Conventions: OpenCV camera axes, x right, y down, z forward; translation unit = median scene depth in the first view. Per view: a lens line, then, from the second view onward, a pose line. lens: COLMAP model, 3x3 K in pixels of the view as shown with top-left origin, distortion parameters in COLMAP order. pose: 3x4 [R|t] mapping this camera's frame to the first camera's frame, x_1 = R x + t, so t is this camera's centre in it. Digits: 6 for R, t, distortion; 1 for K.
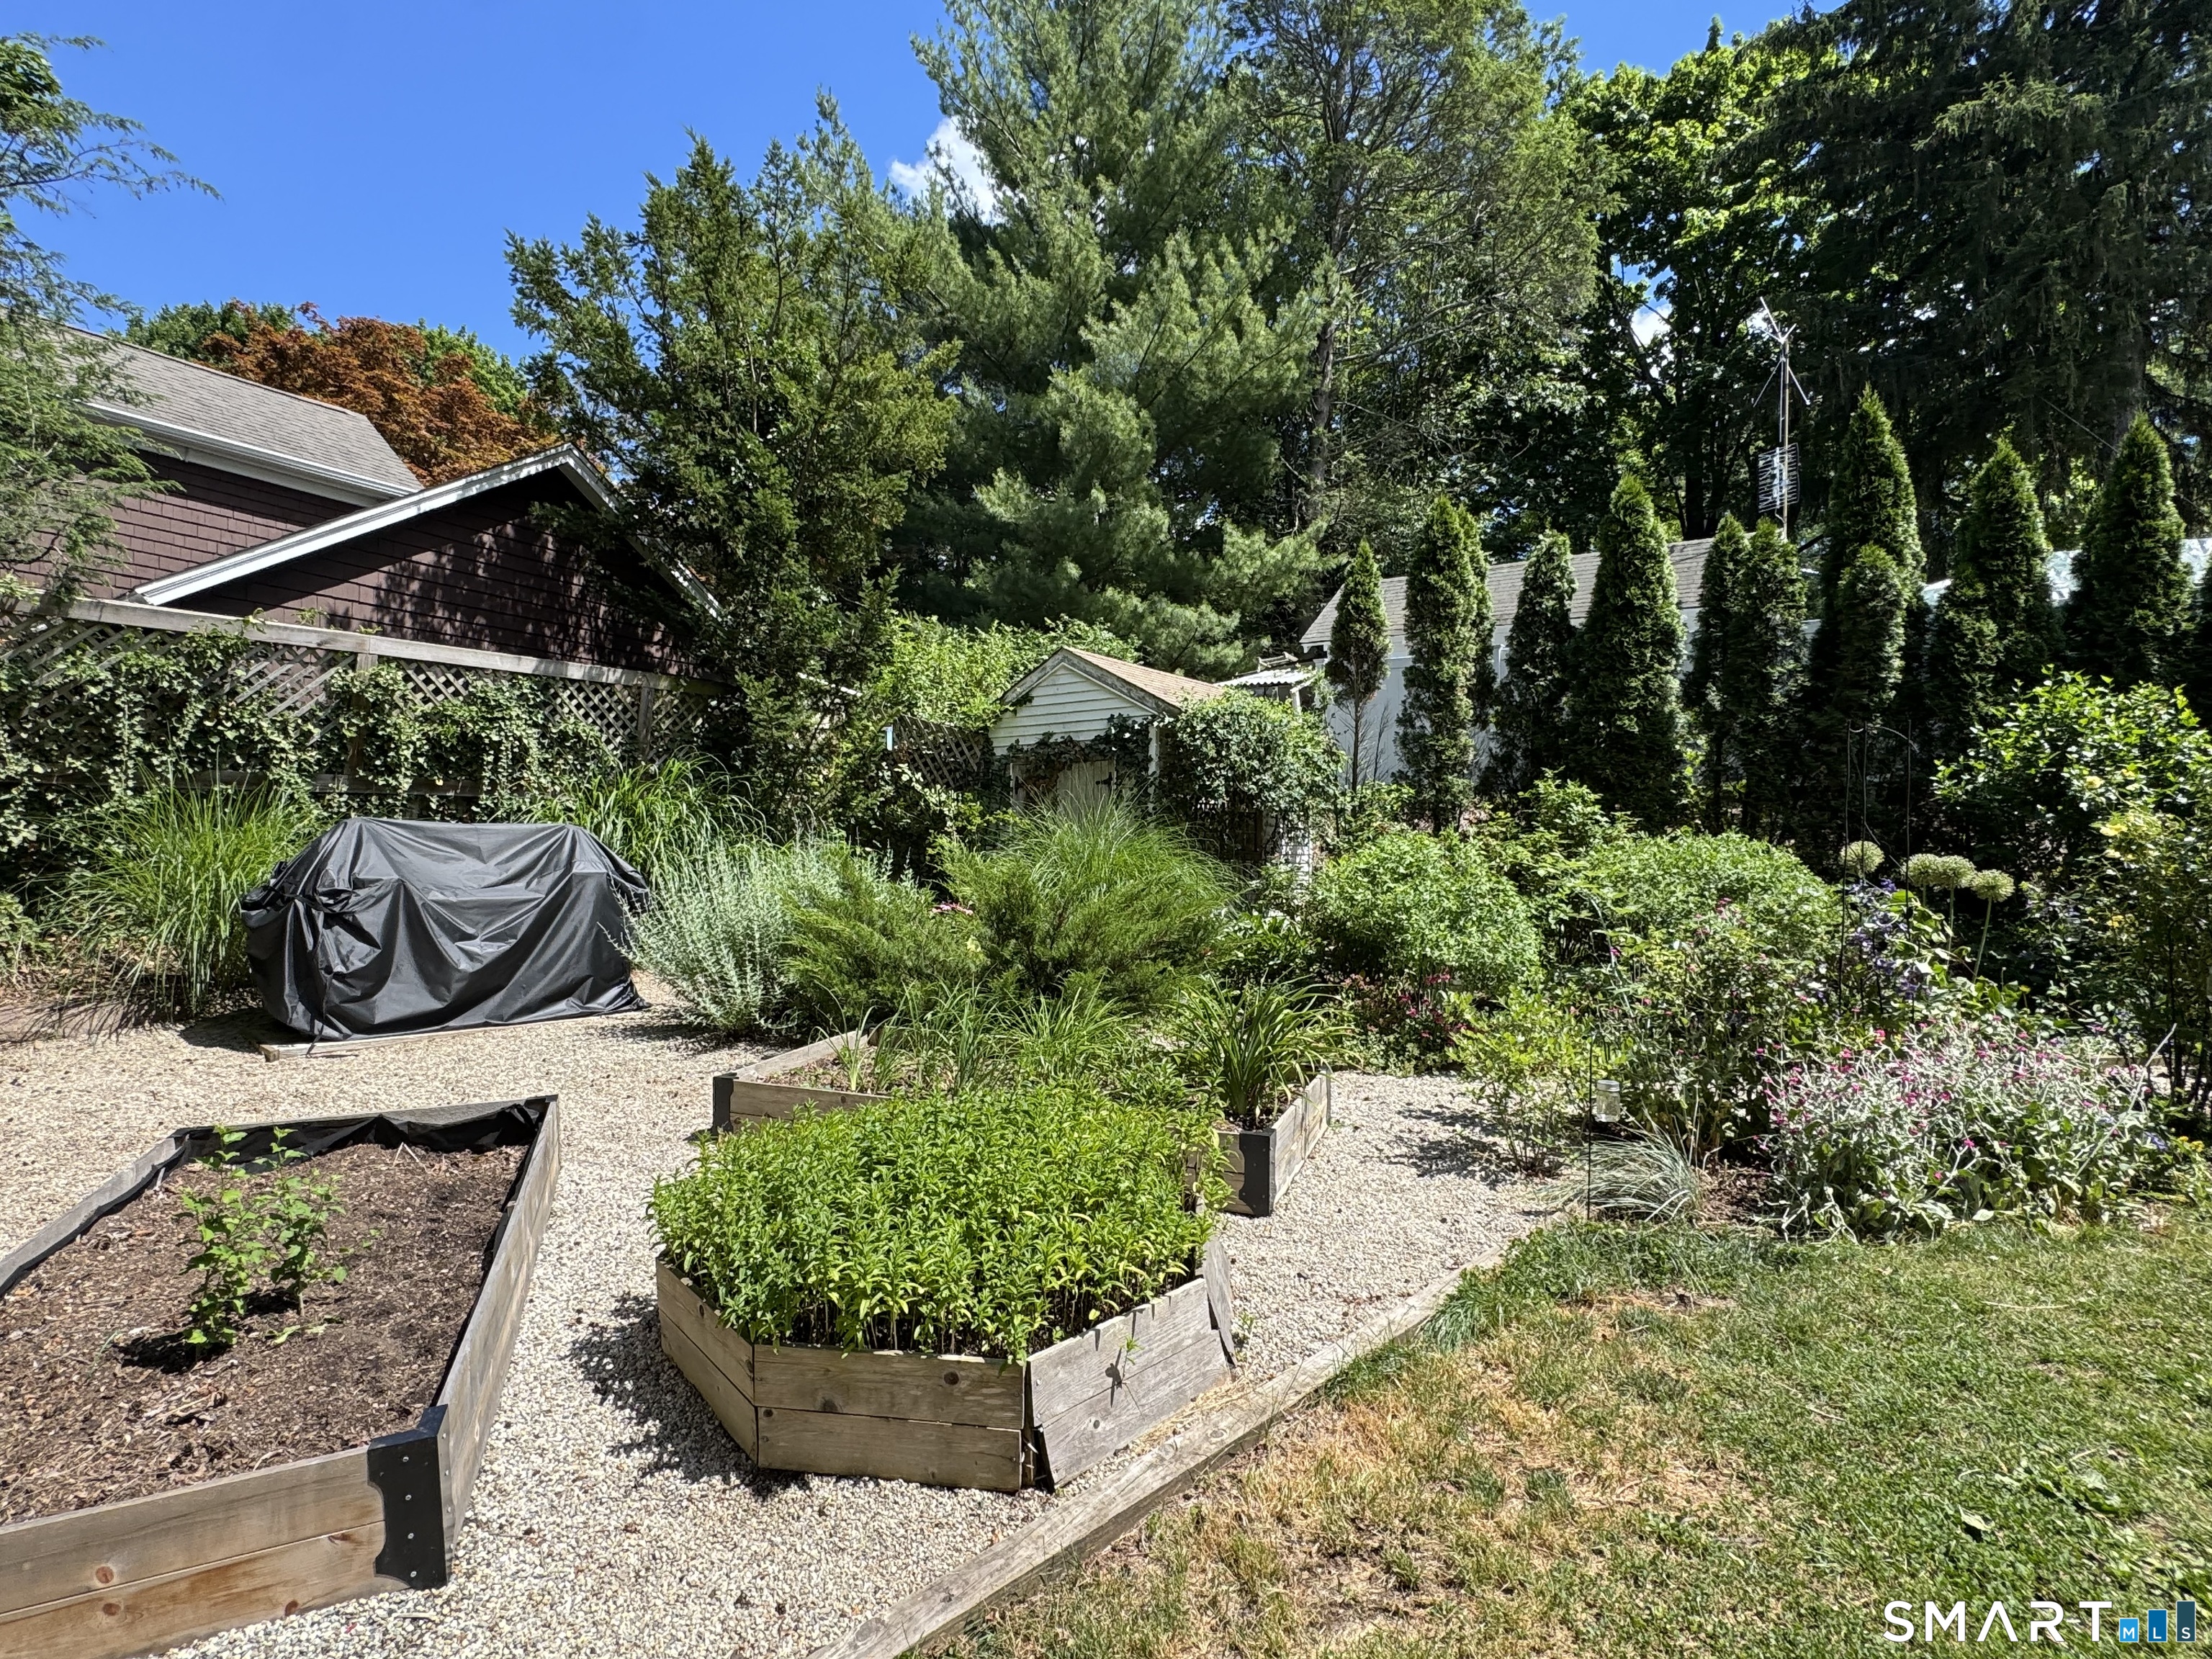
lens RADIAL K [[1103.6, 0, 1097.2], [0, 1103.6, 826.9], [0, 0, 1]] dist [-0.002566, 0.000910]
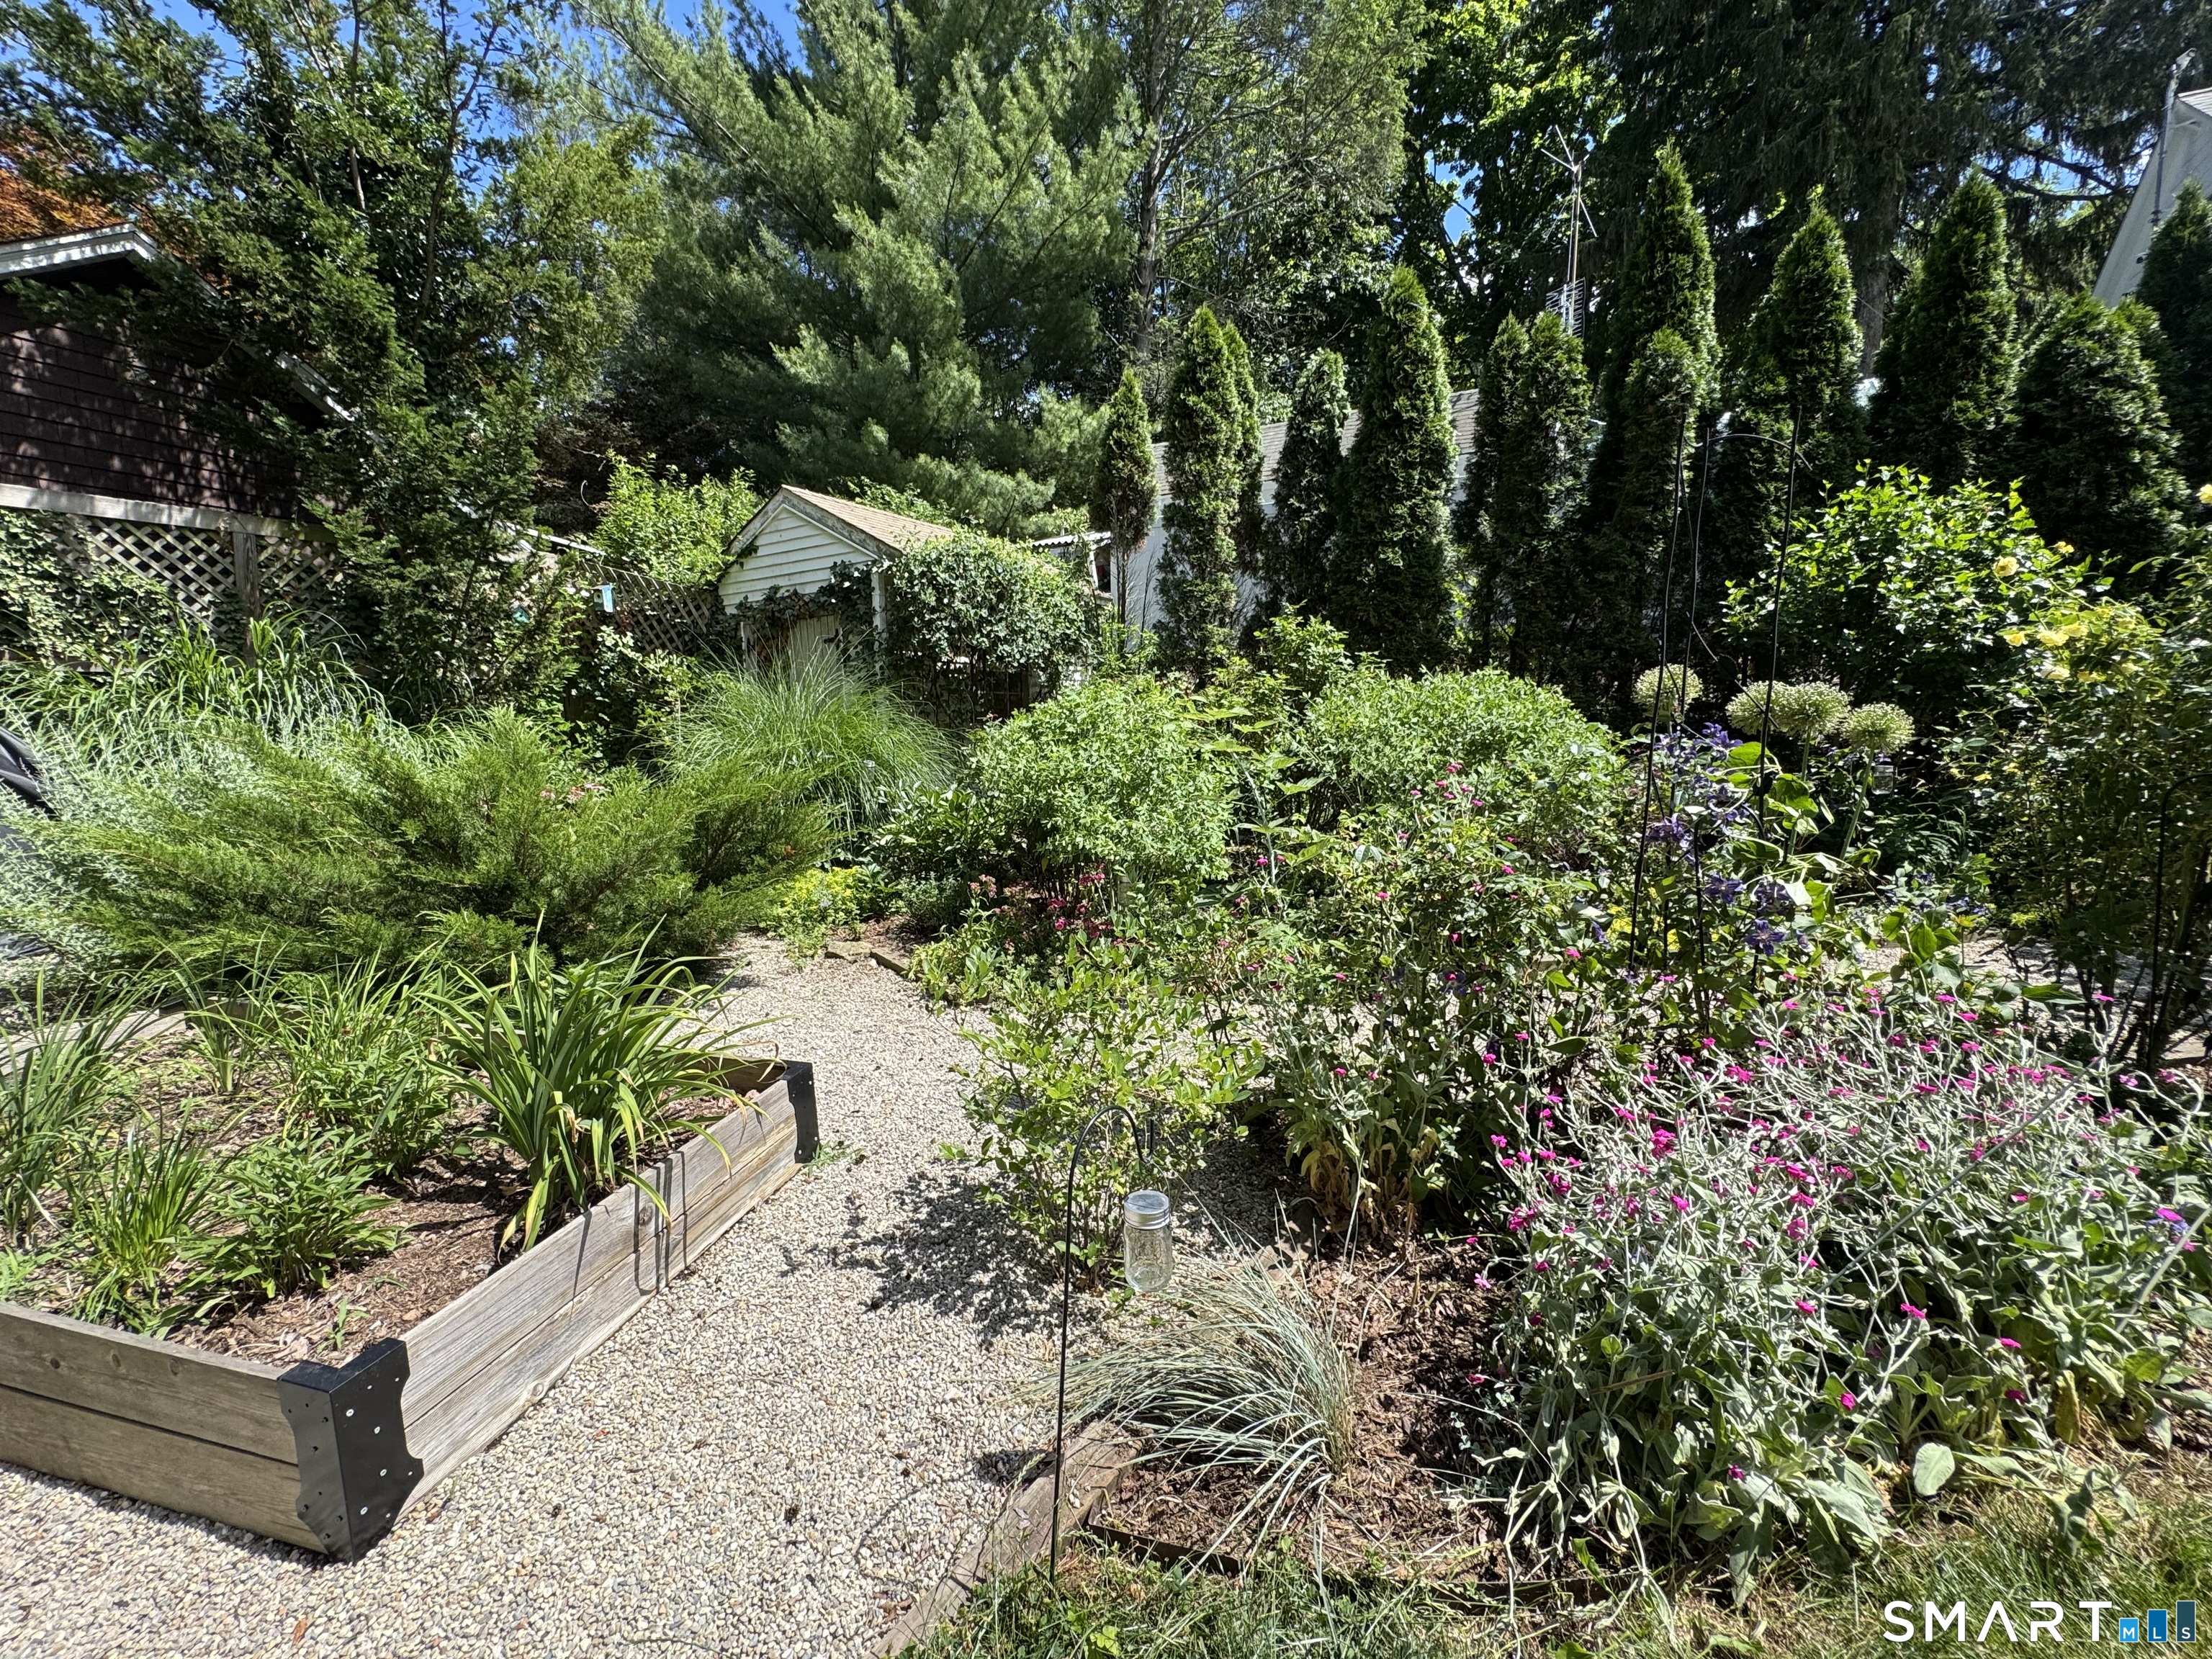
lens RADIAL K [[899.7, 0, 1099.0], [0, 899.7, 825.8], [0, 0, 1]] dist [-0.001220, -0.000092]
pose [[0.995326, -0.038625, 0.088515, 0.163288], [0.025897, 0.989717, 0.140677, 0.011972], [-0.093038, -0.137727, 0.986091, 0.260289]]
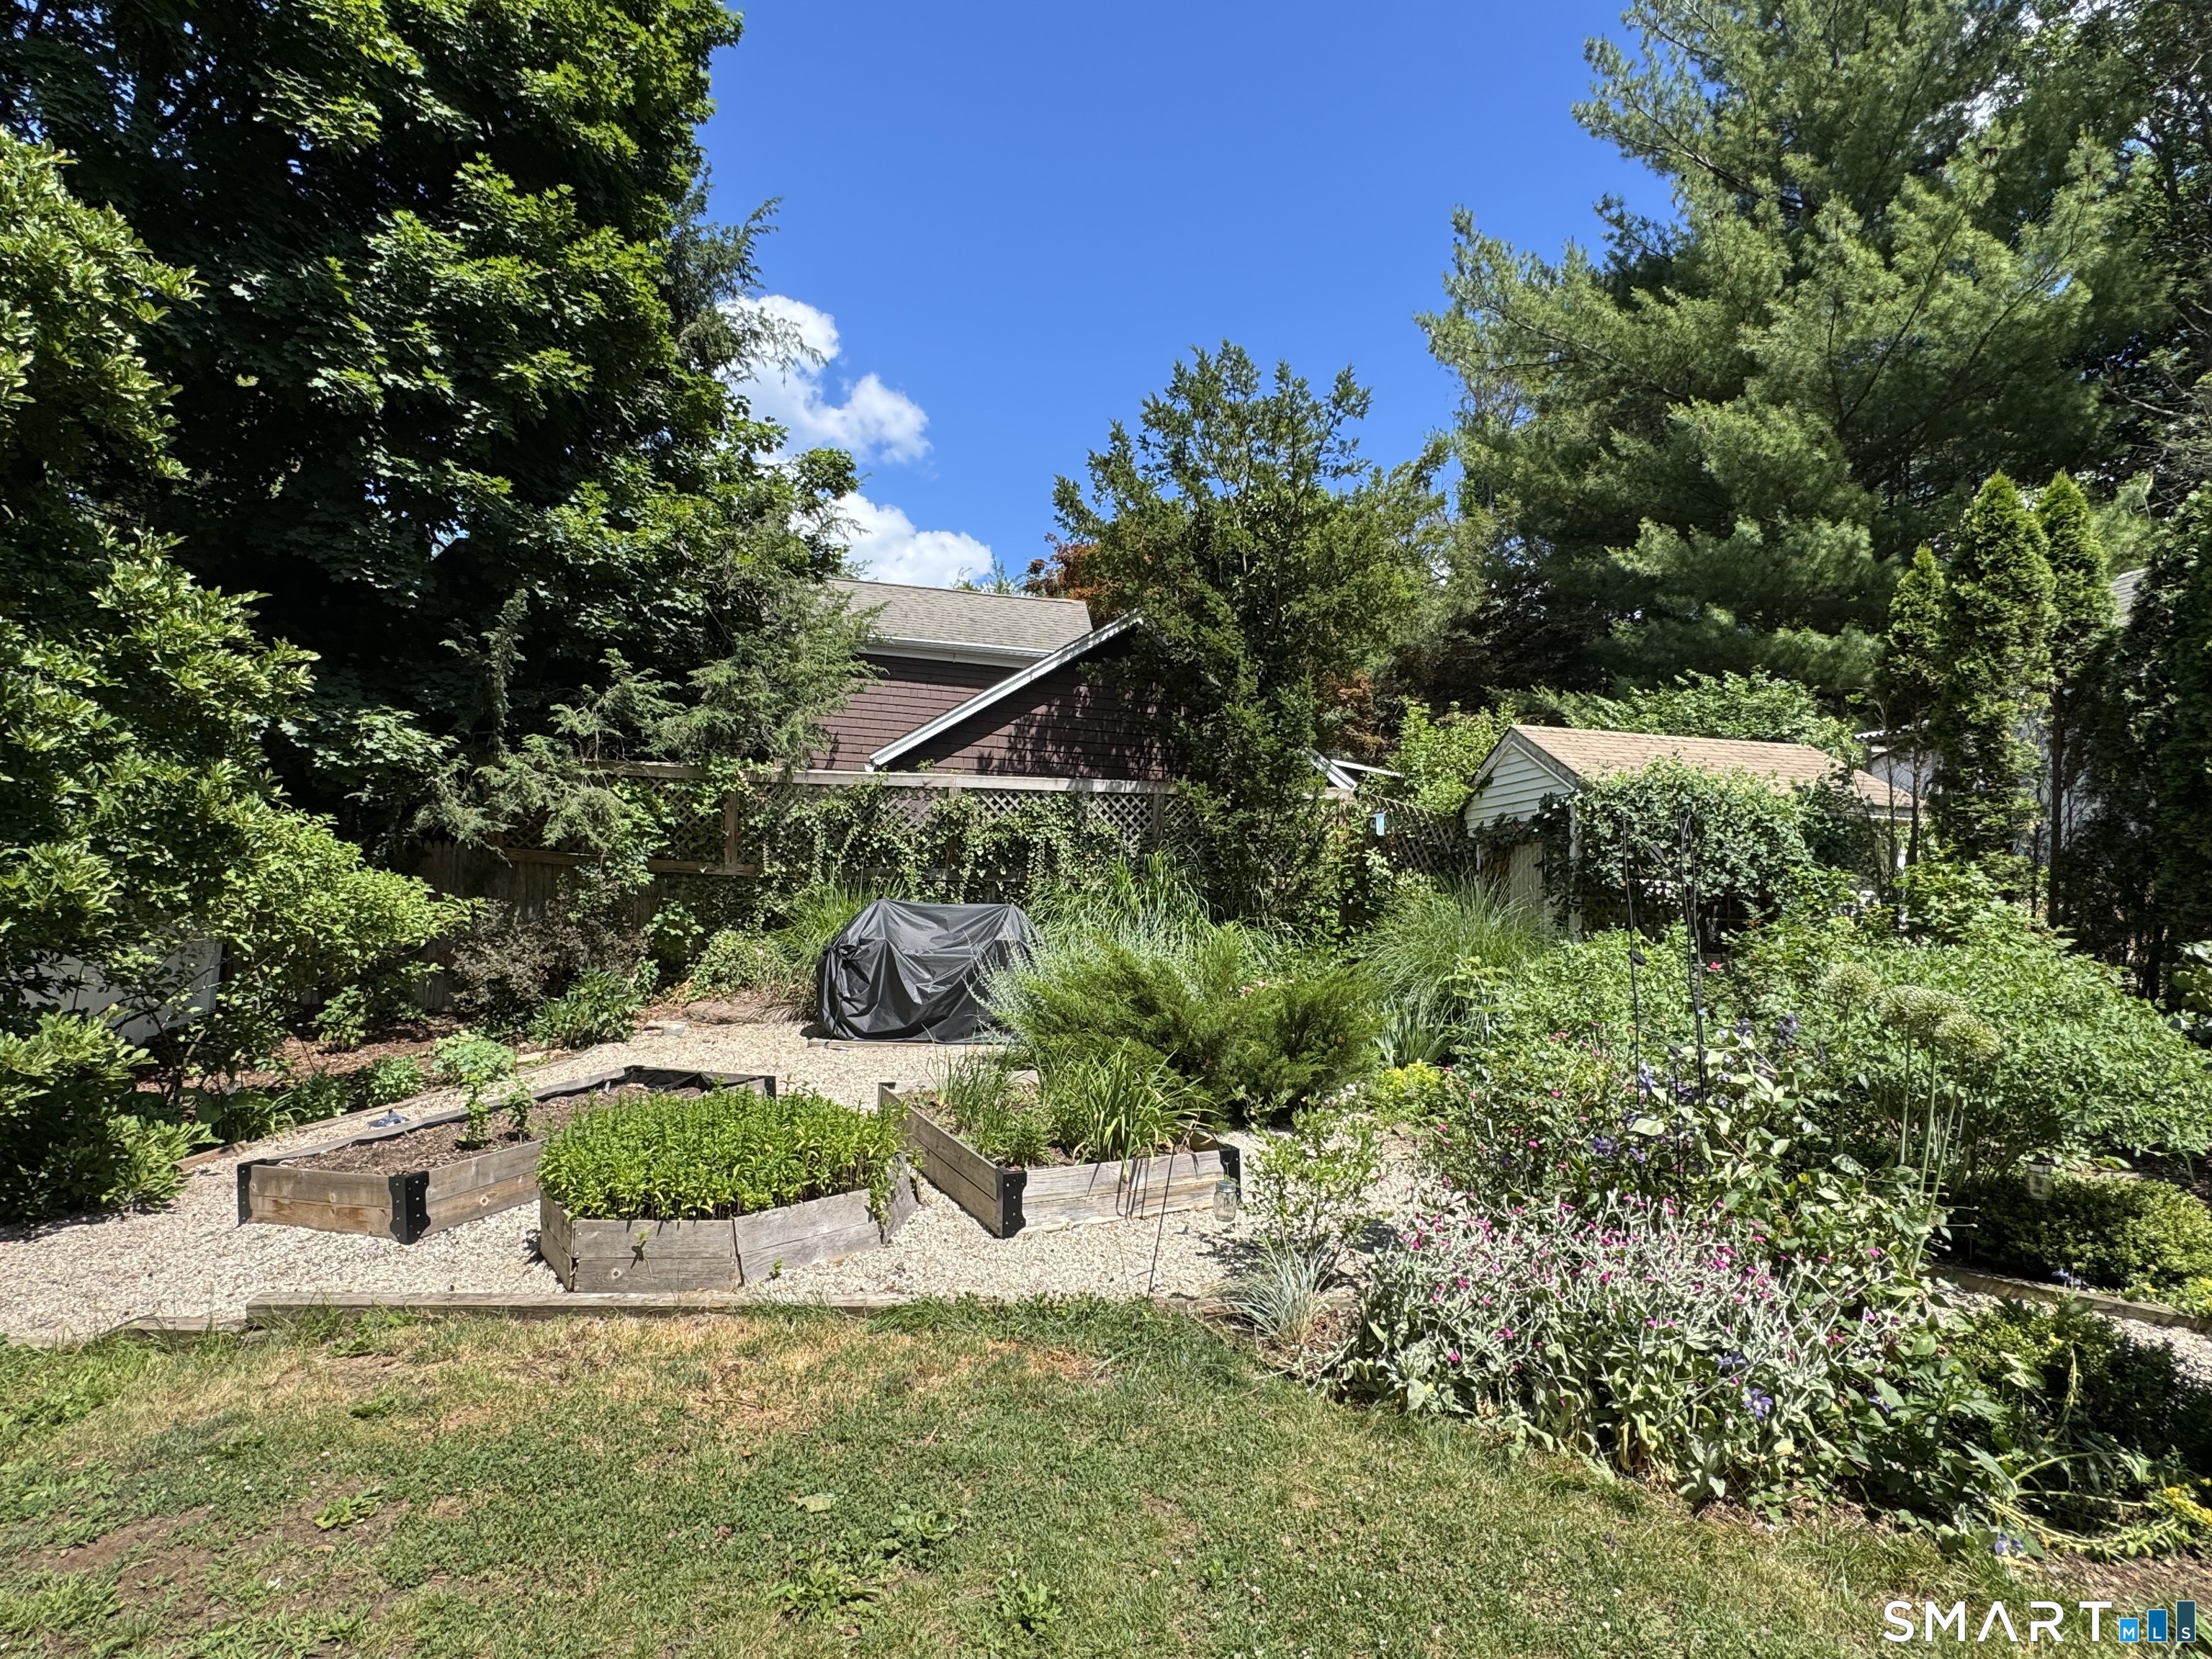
lens RADIAL K [[1103.6, 0, 1097.0], [0, 1103.6, 825.3], [0, 0, 1]] dist [-0.002566, 0.000910]
pose [[0.711057, -0.035868, -0.702219, 0.432647], [-0.010220, 0.998065, -0.061328, -0.013839], [0.703060, 0.050784, 0.709315, 0.067785]]
